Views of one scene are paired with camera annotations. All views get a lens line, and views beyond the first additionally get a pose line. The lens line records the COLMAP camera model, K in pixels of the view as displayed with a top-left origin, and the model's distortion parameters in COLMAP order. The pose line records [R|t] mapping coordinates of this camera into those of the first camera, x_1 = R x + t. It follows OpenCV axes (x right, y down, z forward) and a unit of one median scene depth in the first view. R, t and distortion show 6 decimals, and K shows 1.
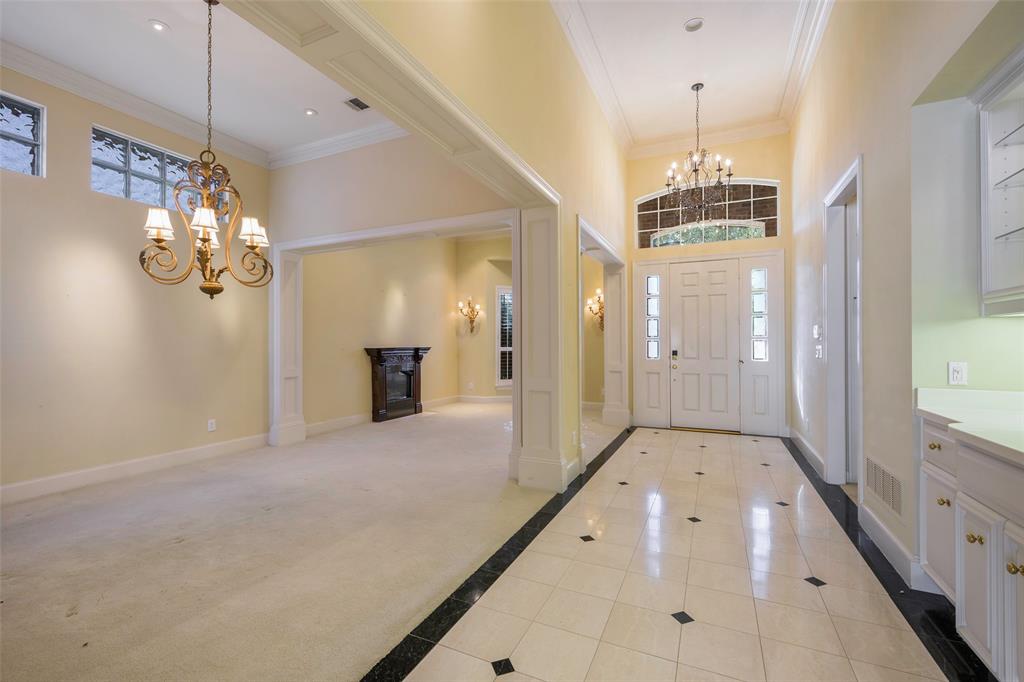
lens RADIAL K [[435.4, 0, 512.0], [0, 435.4, 341.0], [0, 0, 1]] dist [0.000742, 0.000158]
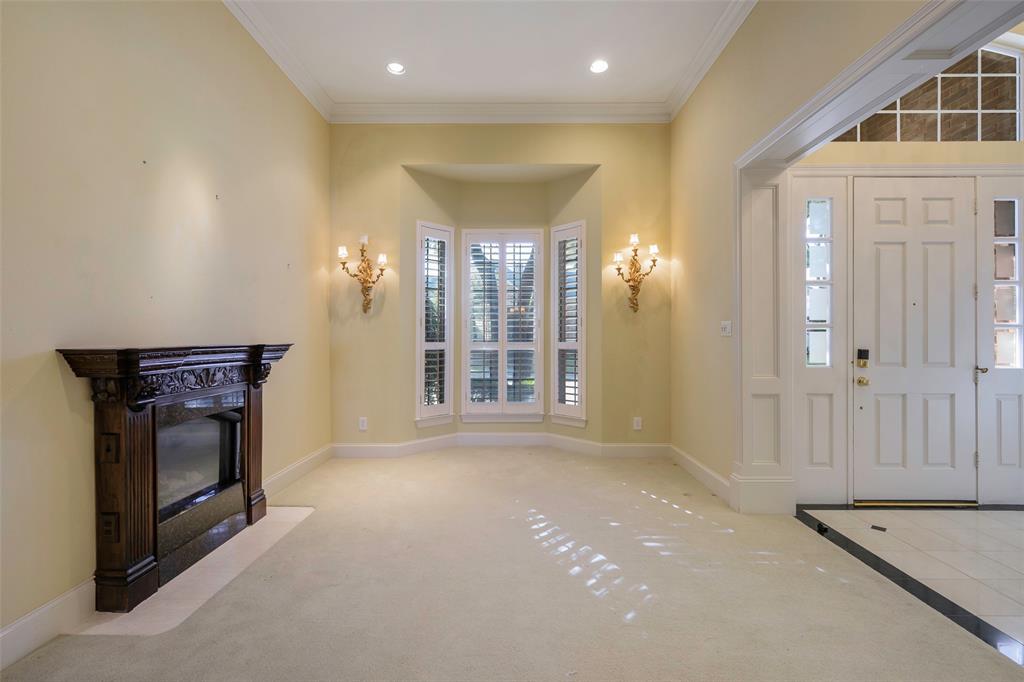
lens RADIAL K [[454.4, 0, 509.9], [0, 454.4, 333.9], [0, 0, 1]] dist [0.002052, 0.000545]
pose [[0.915426, 0.004863, 0.402456, -0.176524], [-0.004556, 0.999988, -0.001720, 0.005392], [-0.402460, -0.000259, 0.915438, 0.563670]]
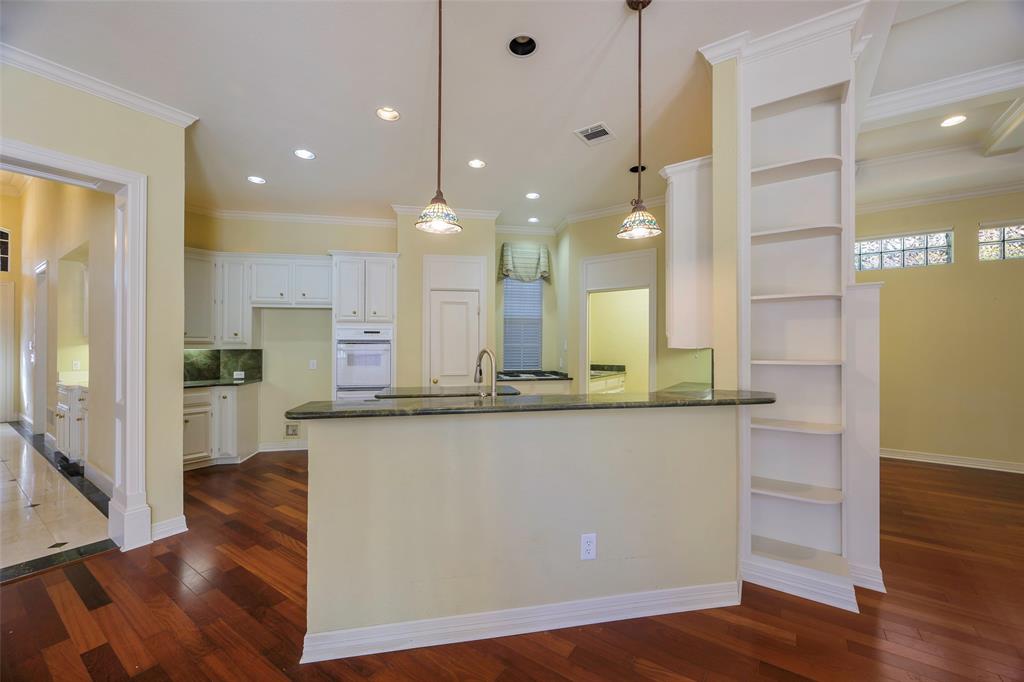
lens RADIAL K [[428.4, 0, 512.0], [0, 428.4, 341.0], [0, 0, 1]] dist [-0.000461, -0.000182]
pose [[0.193810, 0.011380, 0.980973, -0.282156], [-0.003128, 0.999935, -0.010982, -0.014857], [-0.981034, -0.000940, 0.193833, -0.580270]]
